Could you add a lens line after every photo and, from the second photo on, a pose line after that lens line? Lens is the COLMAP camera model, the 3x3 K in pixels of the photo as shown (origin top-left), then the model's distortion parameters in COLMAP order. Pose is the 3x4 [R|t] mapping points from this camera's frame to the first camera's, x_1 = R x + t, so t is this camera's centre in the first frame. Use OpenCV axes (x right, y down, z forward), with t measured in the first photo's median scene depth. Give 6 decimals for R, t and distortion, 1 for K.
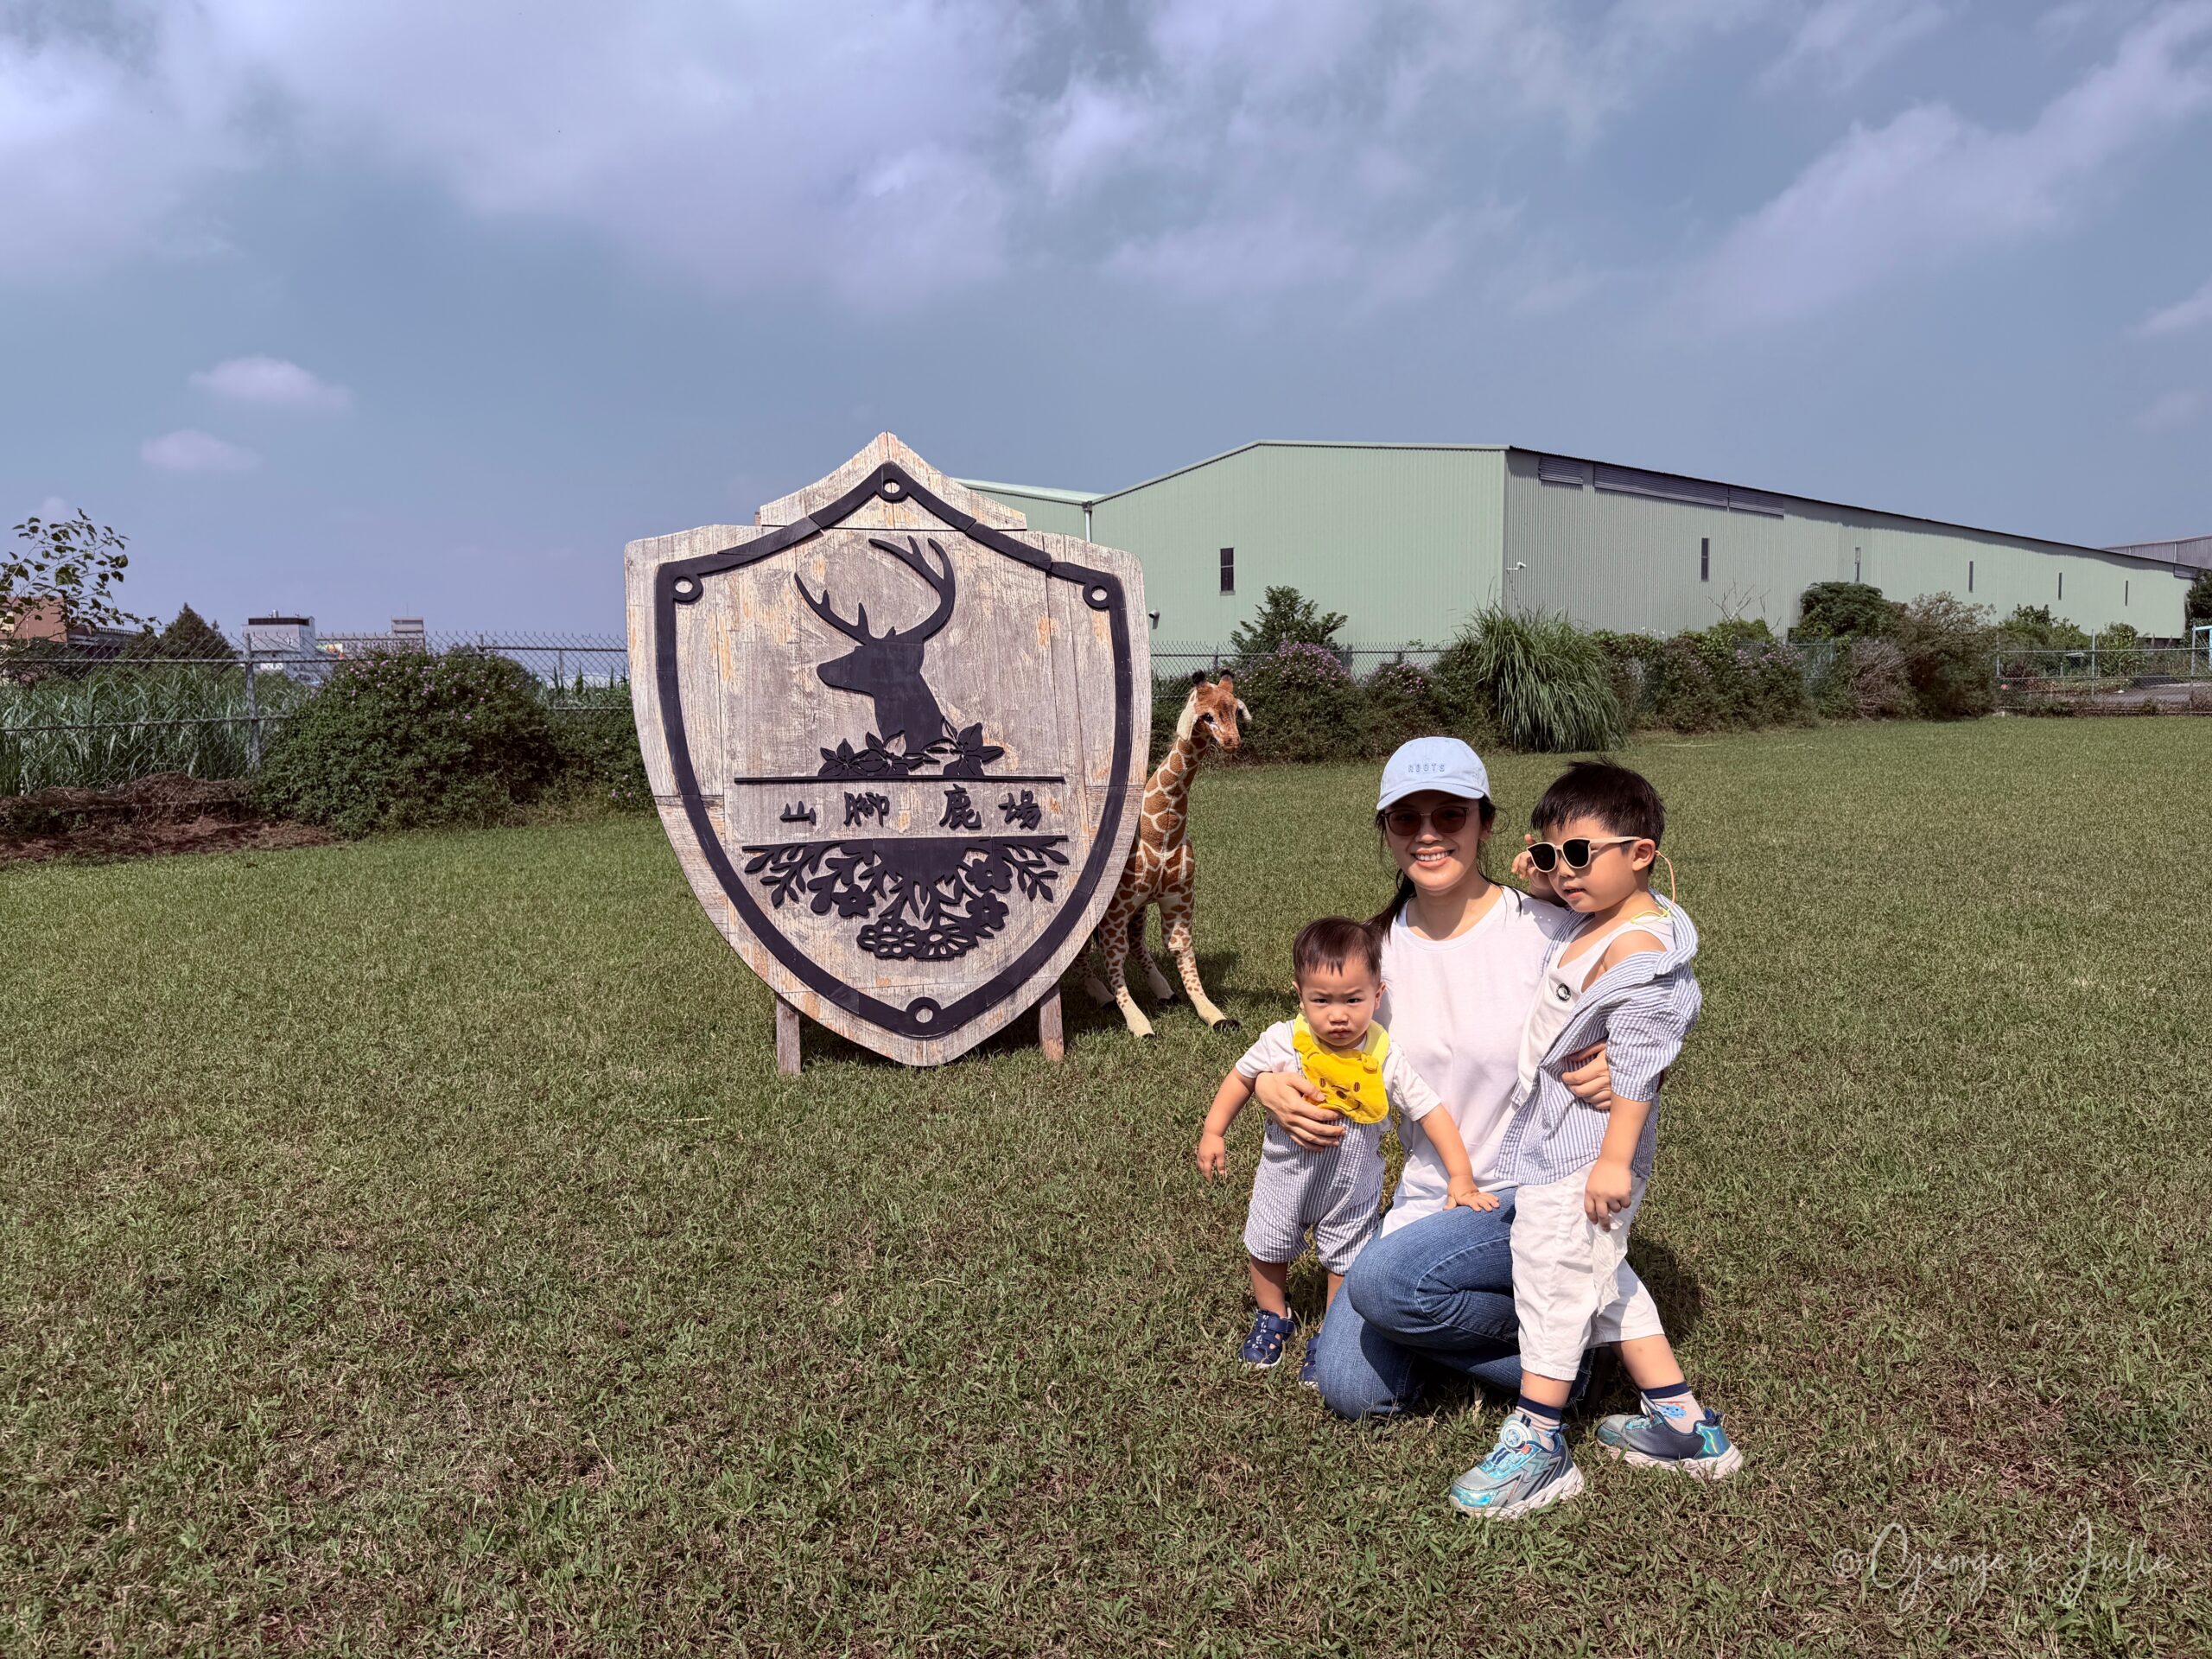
lens RADIAL K [[1519.5, 0, 1101.8], [0, 1519.5, 833.5], [0, 0, 1]] dist [0.152028, -0.322033]
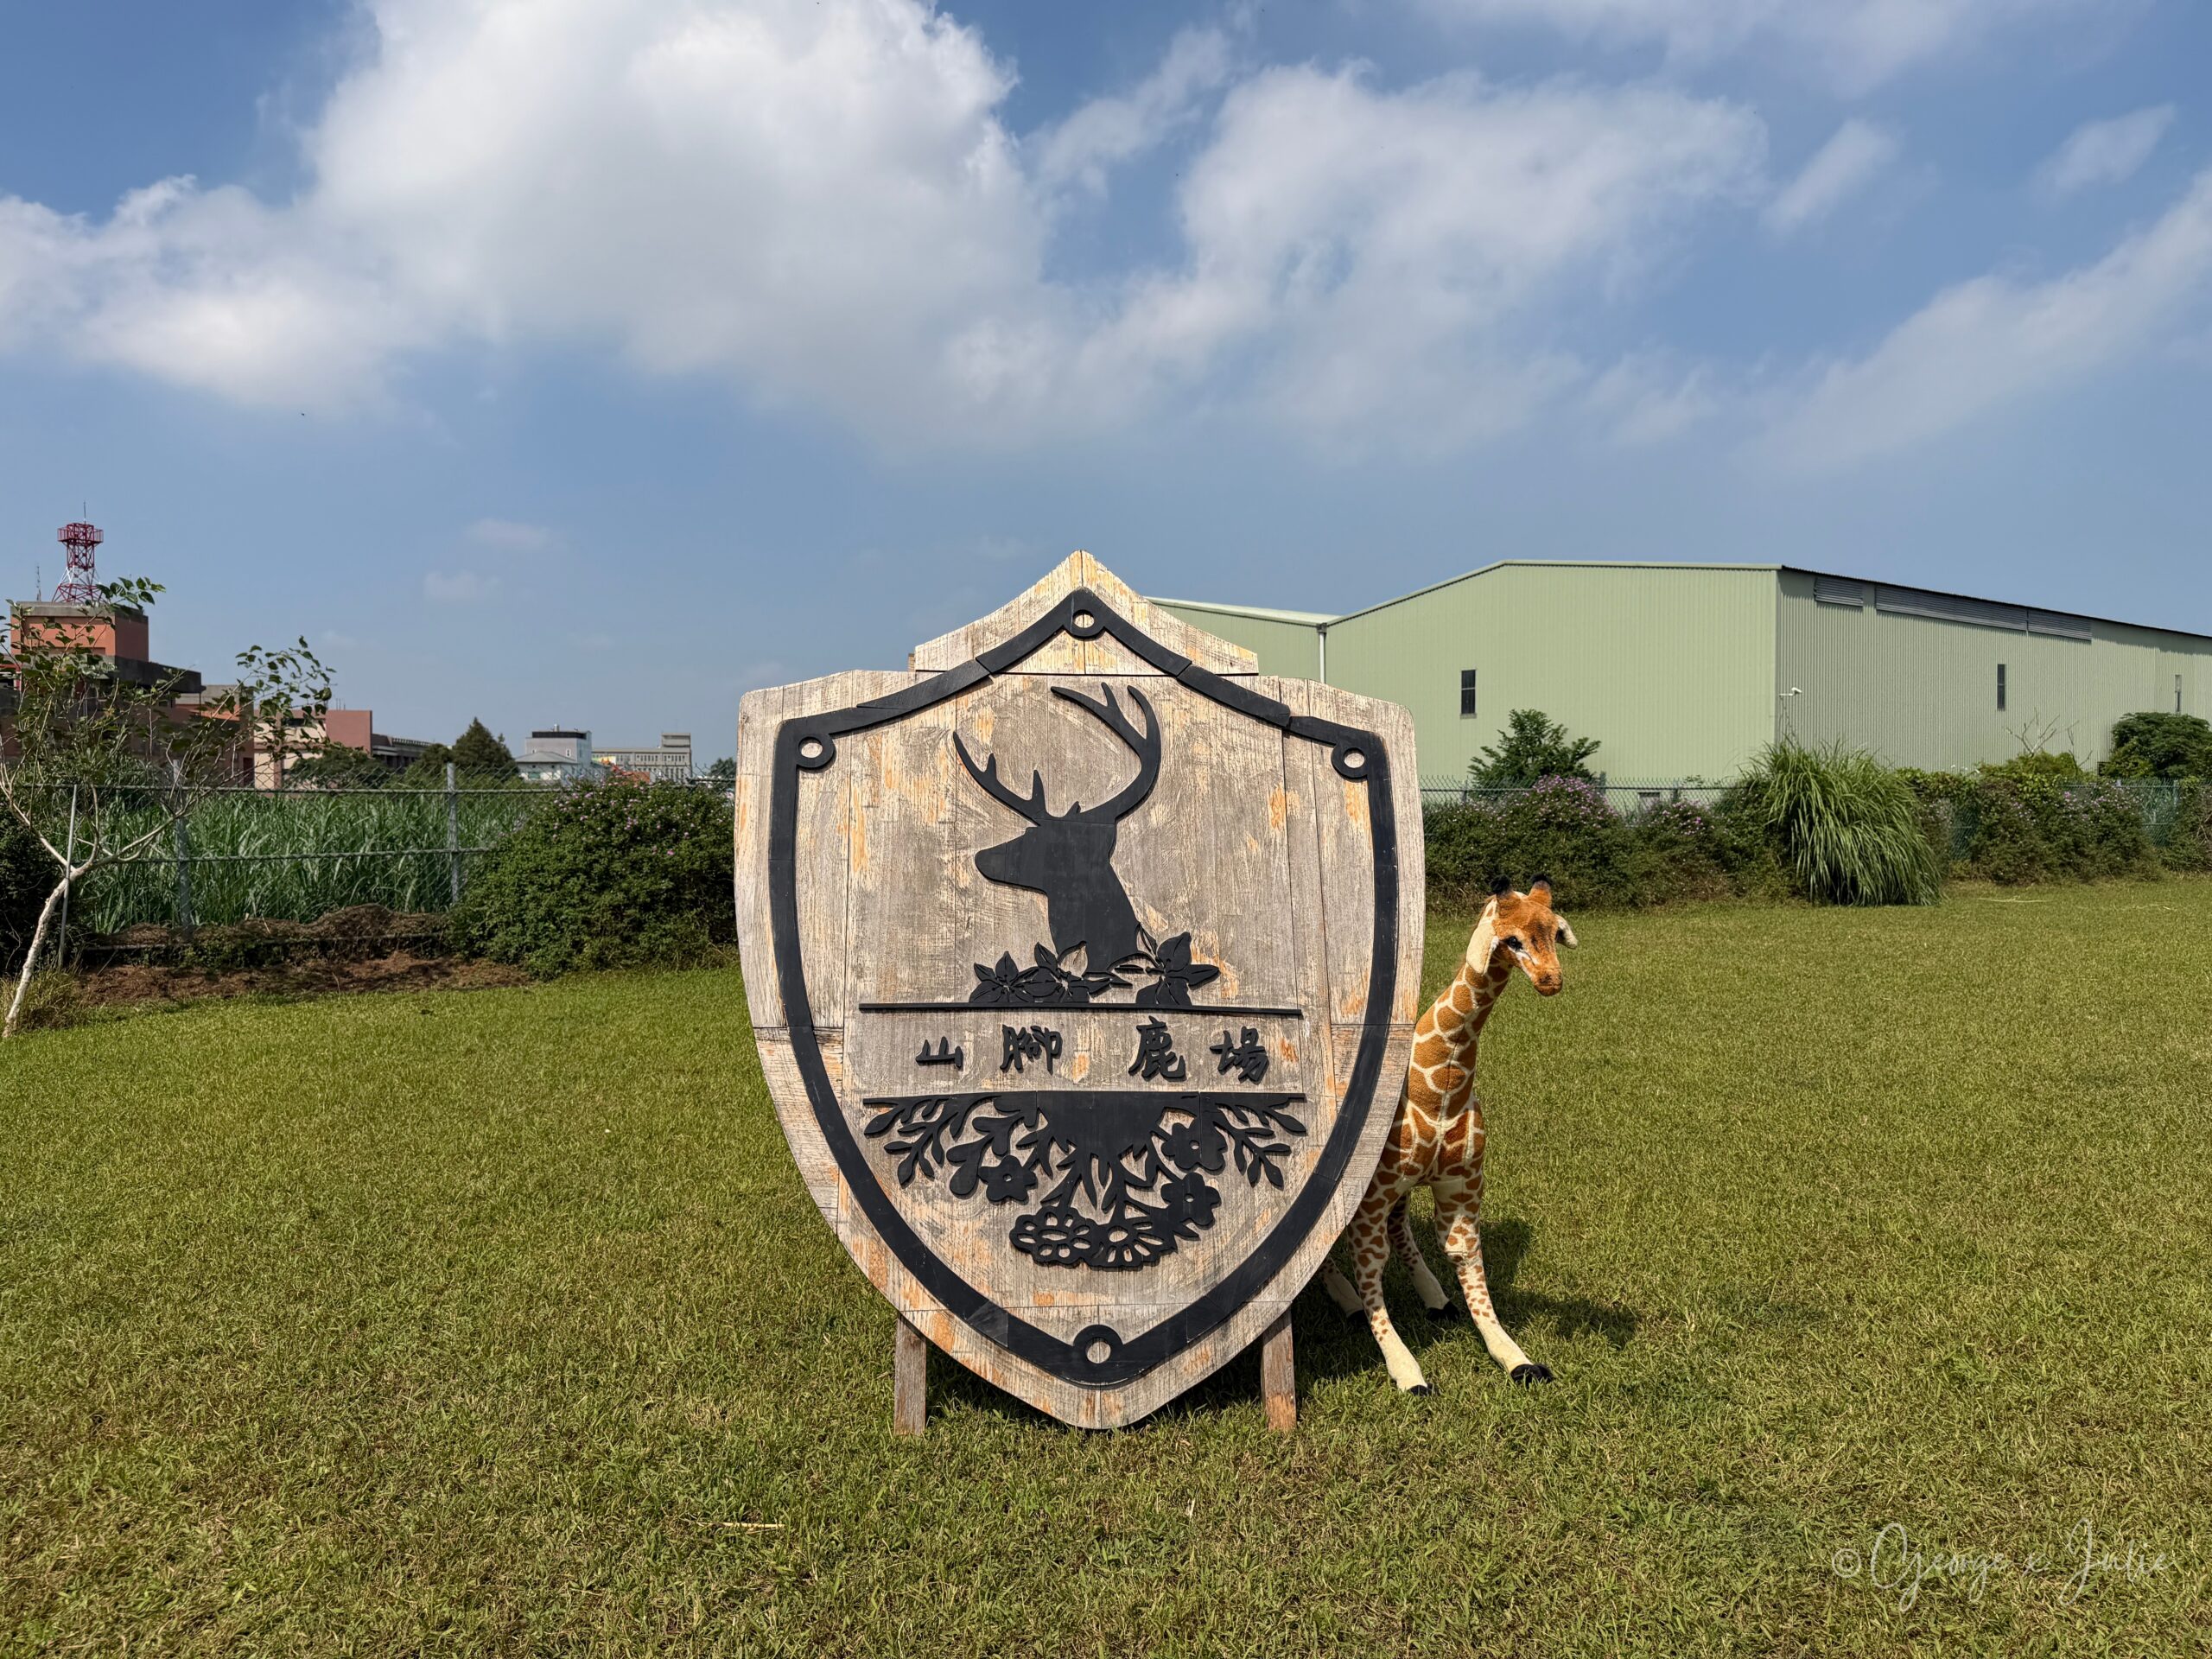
lens RADIAL K [[1519.5, 0, 1101.8], [0, 1519.5, 833.5], [0, 0, 1]] dist [0.152028, -0.322033]
pose [[0.988718, 0.019434, -0.148526, -0.012375], [-0.030731, 0.996774, -0.074147, -0.063372], [0.146606, 0.077875, 0.986125, 0.257100]]
